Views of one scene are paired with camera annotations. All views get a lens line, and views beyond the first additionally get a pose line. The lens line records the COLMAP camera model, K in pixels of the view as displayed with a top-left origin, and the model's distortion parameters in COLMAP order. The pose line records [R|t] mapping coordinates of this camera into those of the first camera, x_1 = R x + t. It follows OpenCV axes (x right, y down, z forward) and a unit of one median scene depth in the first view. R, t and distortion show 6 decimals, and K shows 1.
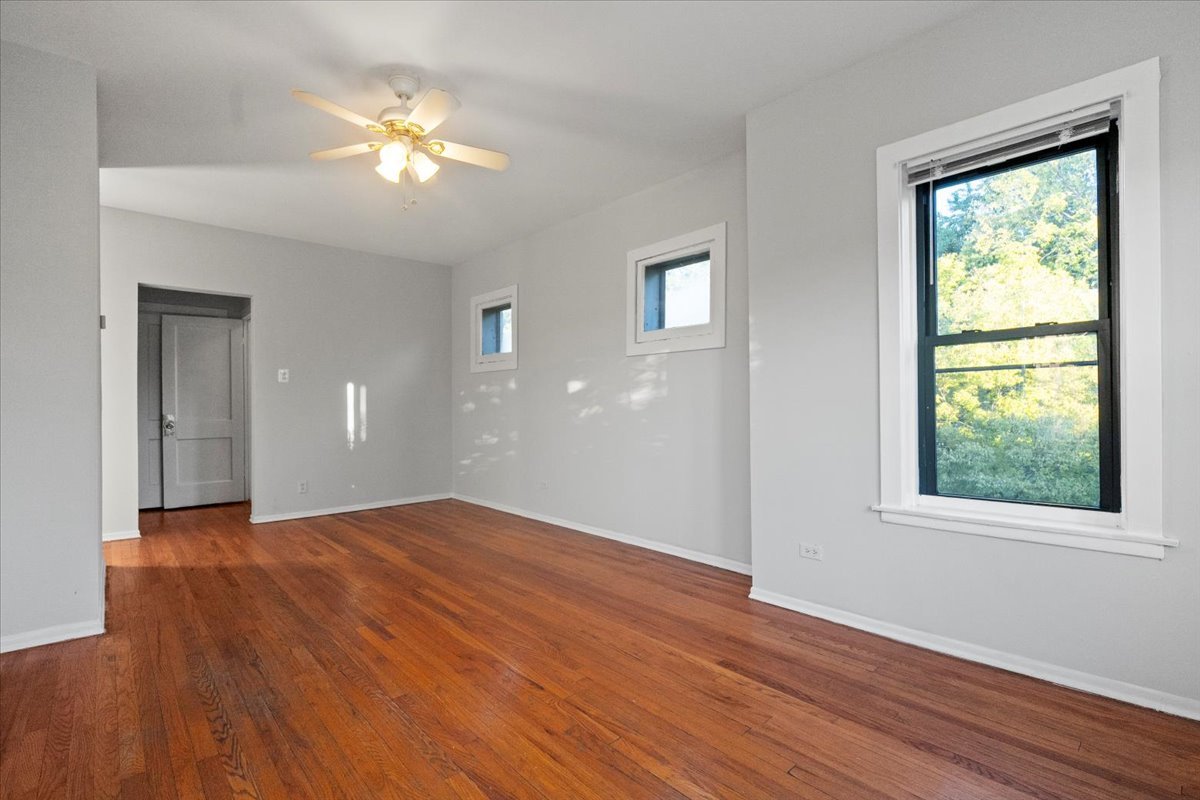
lens RADIAL K [[545.3, 0, 600.1], [0, 545.3, 405.6], [0, 0, 1]] dist [-0.004915, -0.000911]
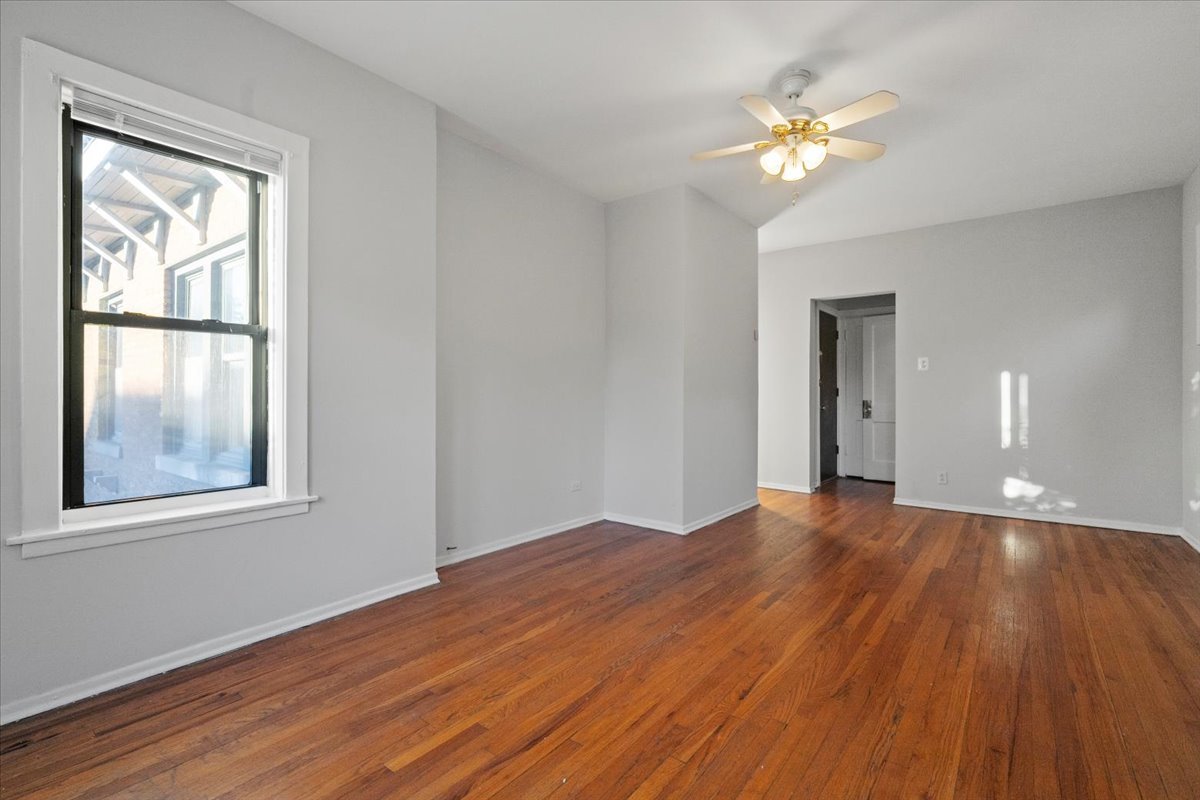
lens RADIAL K [[545.3, 0, 603.1], [0, 545.3, 391.8], [0, 0, 1]] dist [-0.004915, -0.000911]
pose [[0.183428, 0.007902, -0.983001, 0.582804], [-0.013783, 0.999890, 0.005466, -0.004443], [0.982936, 0.012546, 0.183517, 0.453091]]
